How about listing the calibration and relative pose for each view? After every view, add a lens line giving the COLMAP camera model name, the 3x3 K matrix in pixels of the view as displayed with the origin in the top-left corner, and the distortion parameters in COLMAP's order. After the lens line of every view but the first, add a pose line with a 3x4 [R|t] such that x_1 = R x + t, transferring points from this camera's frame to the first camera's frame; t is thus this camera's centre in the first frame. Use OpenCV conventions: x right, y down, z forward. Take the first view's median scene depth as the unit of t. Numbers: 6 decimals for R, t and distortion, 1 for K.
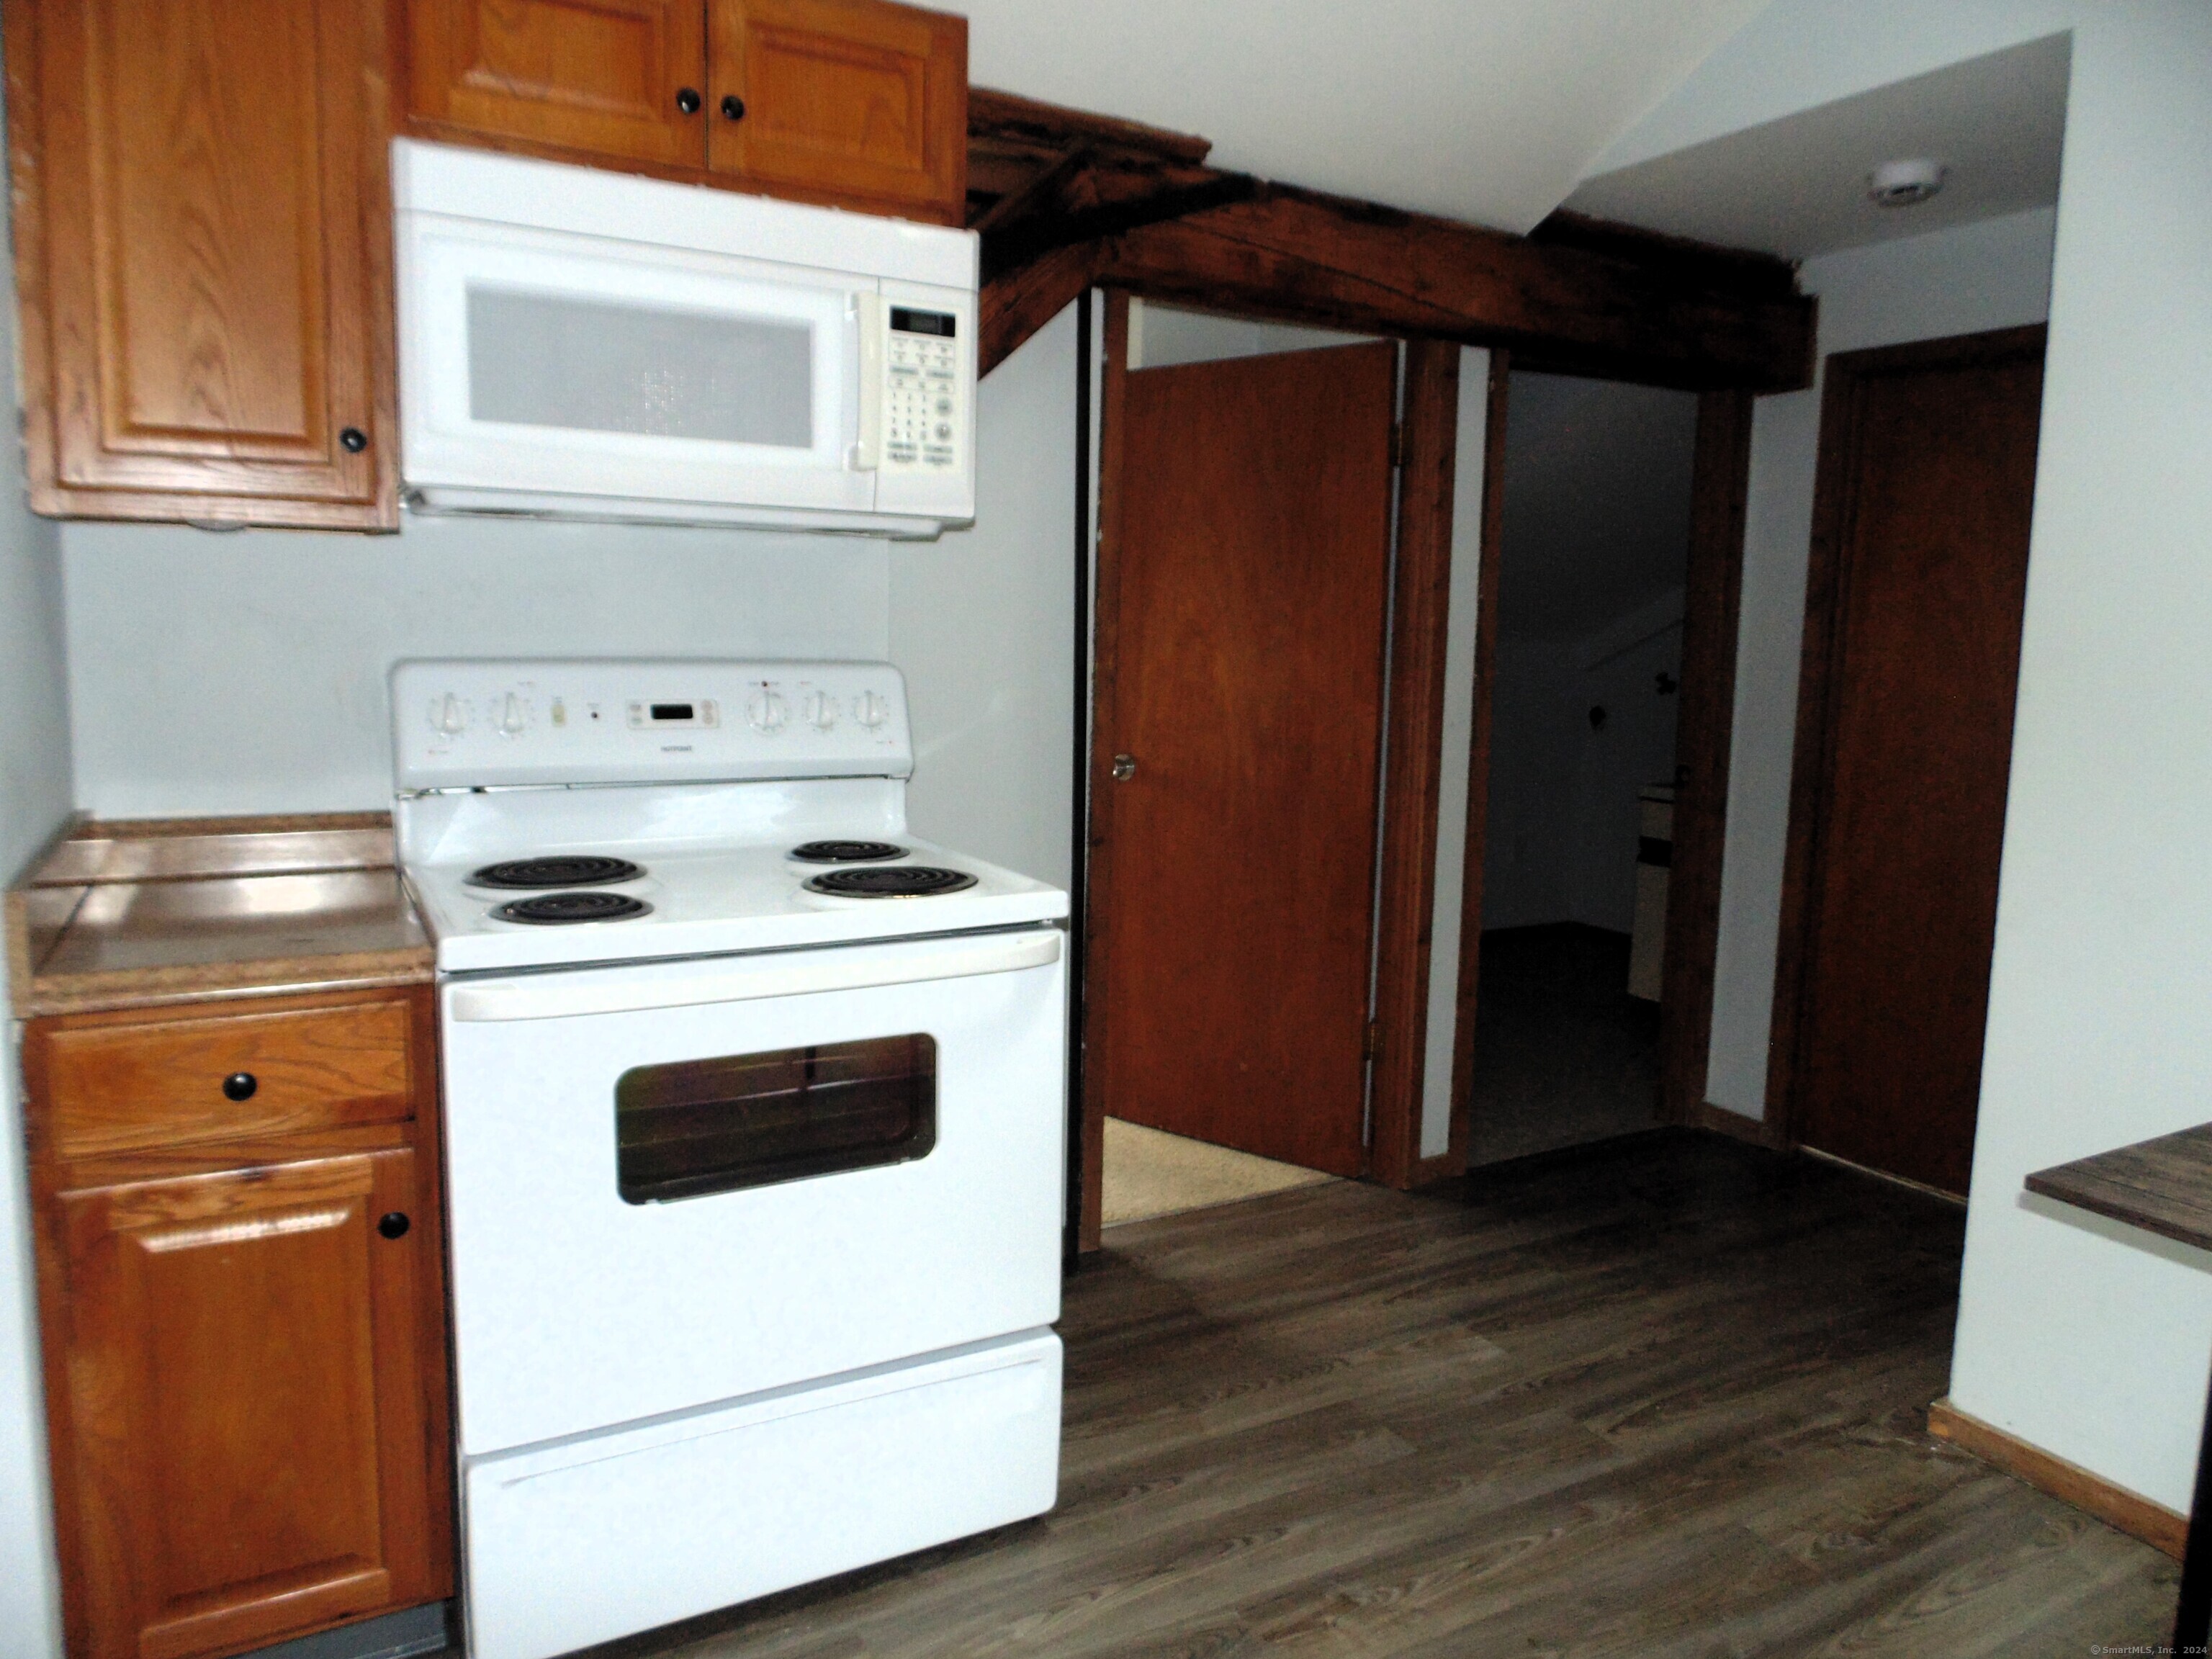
lens RADIAL K [[1487.9, 0, 1106.0], [0, 1487.9, 829.5], [0, 0, 1]] dist [-0.019869, 0.000962]
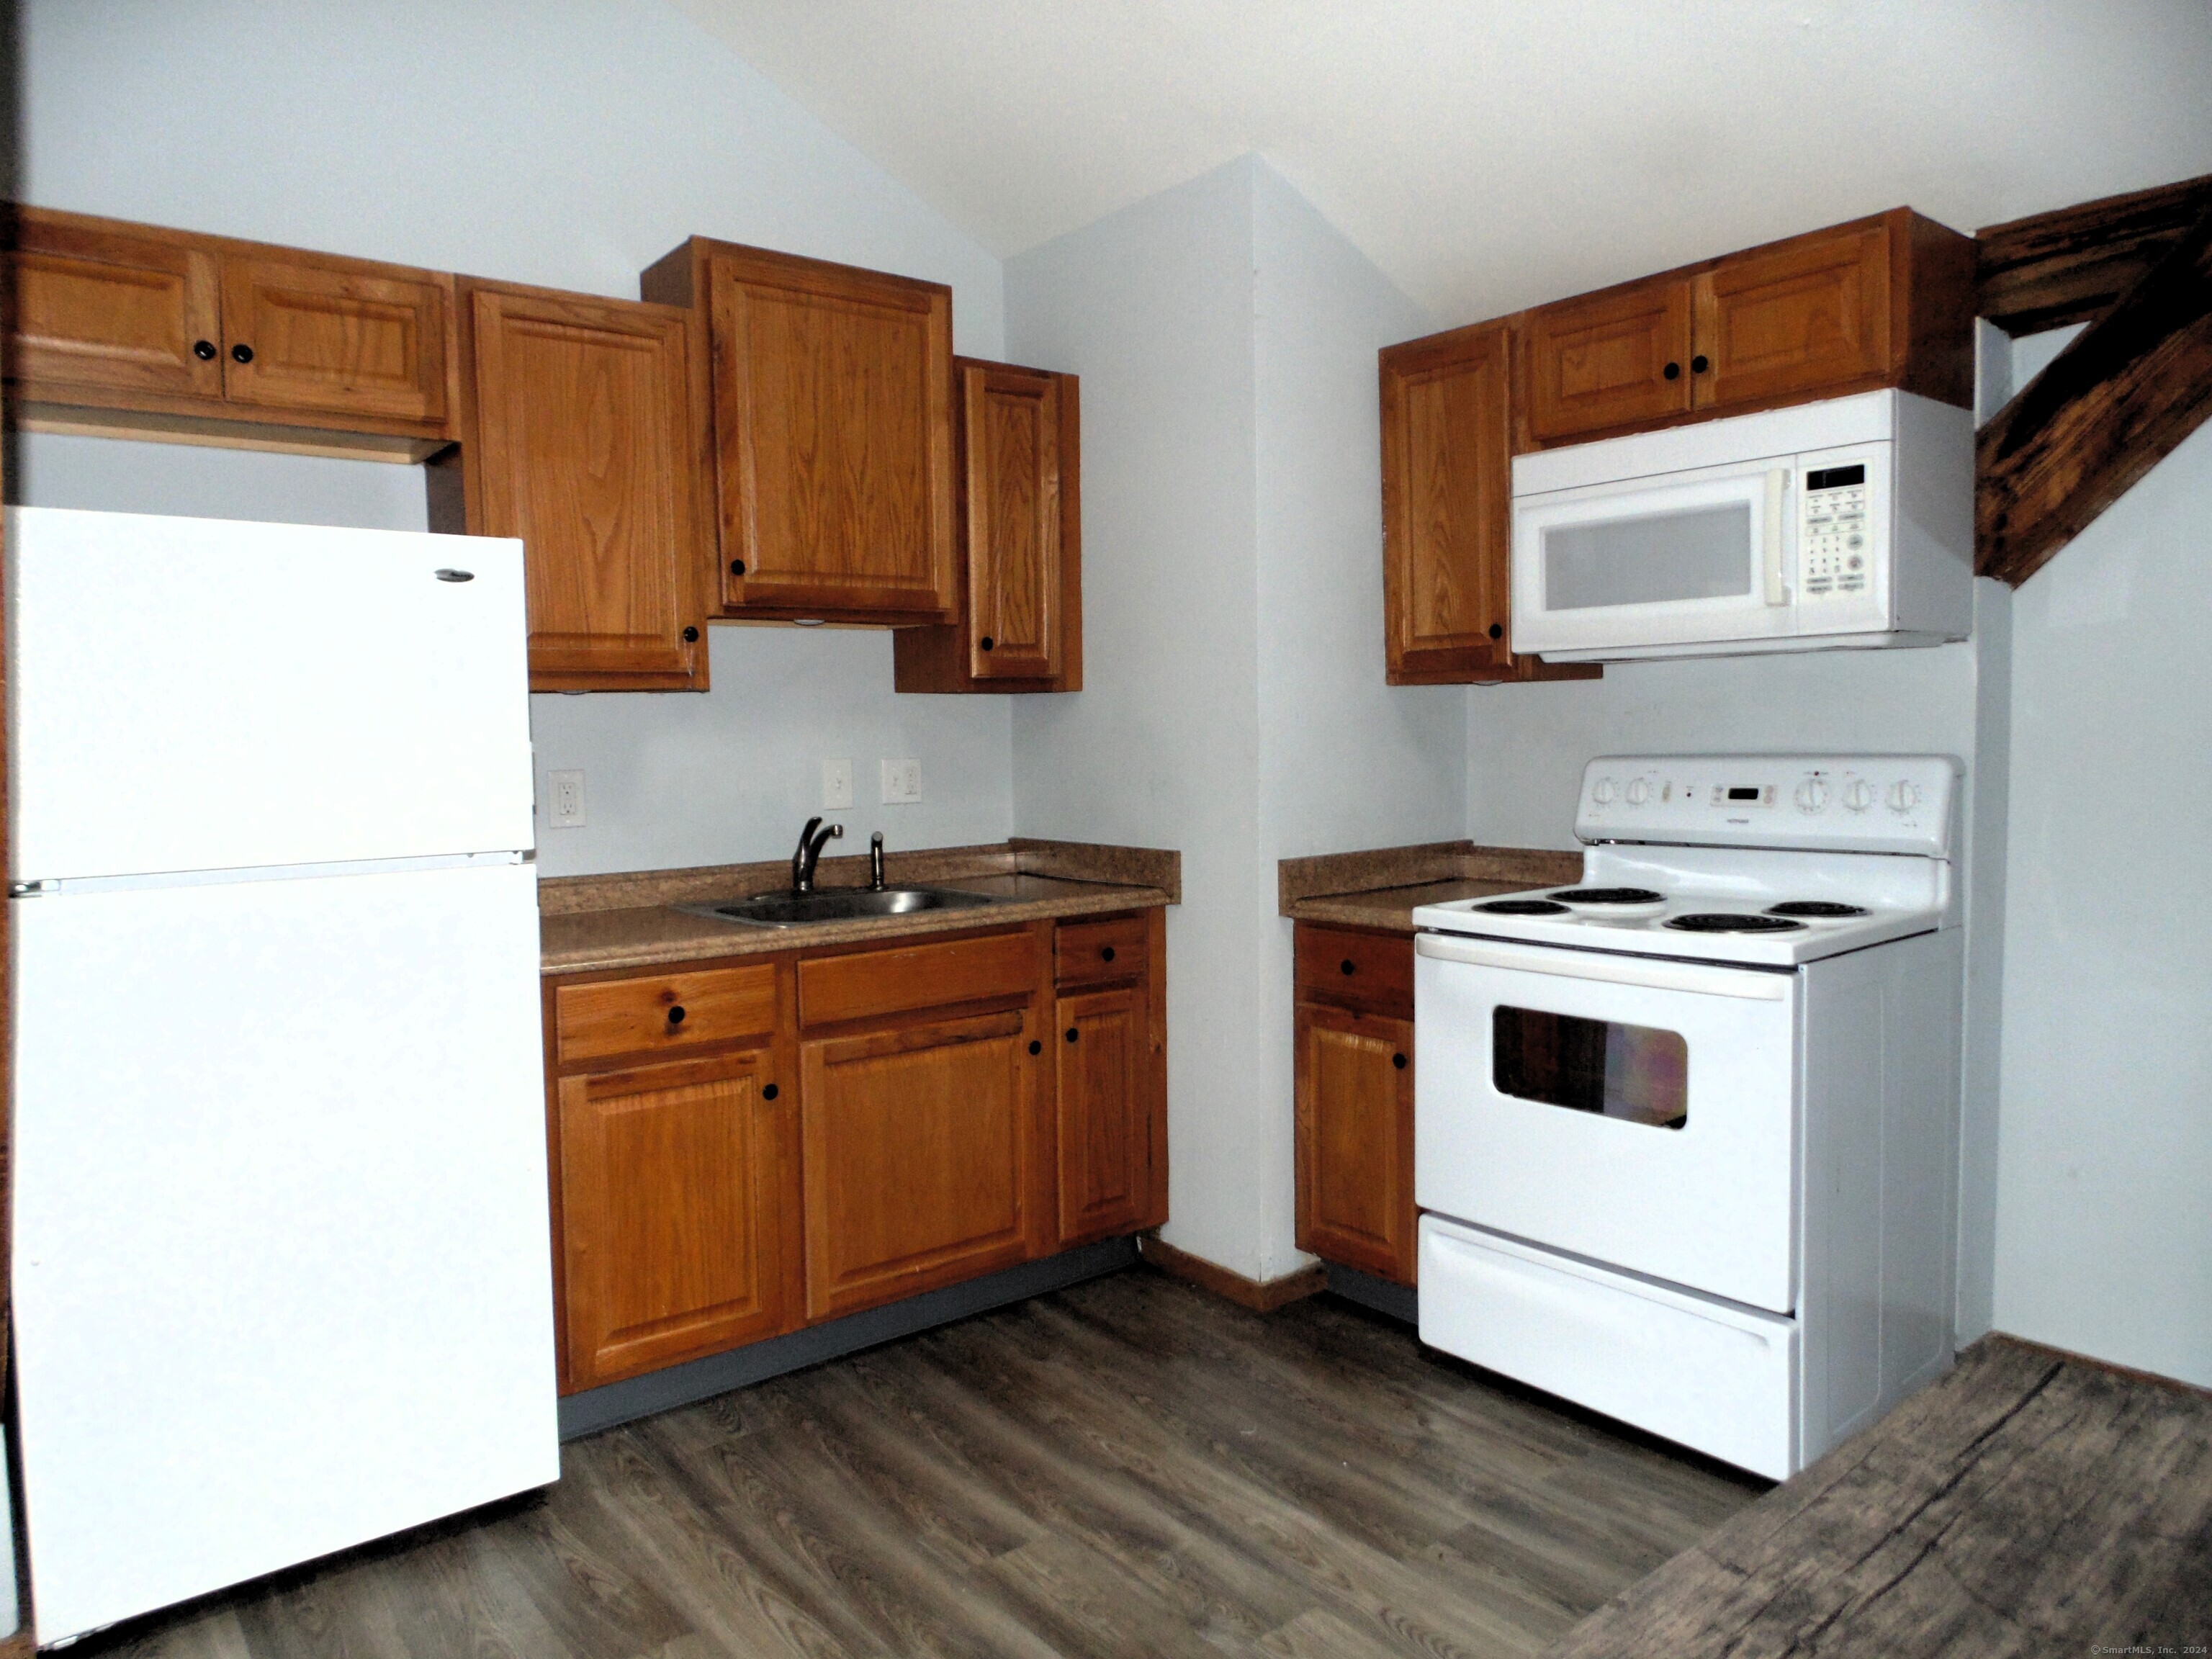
lens RADIAL K [[1487.9, 0, 1106.0], [0, 1487.9, 829.5], [0, 0, 1]] dist [-0.019869, 0.000962]
pose [[0.153429, 0.039696, -0.987362, 0.995396], [-0.110837, 0.993579, 0.022723, -0.015039], [0.981924, 0.105950, 0.156843, 0.249386]]
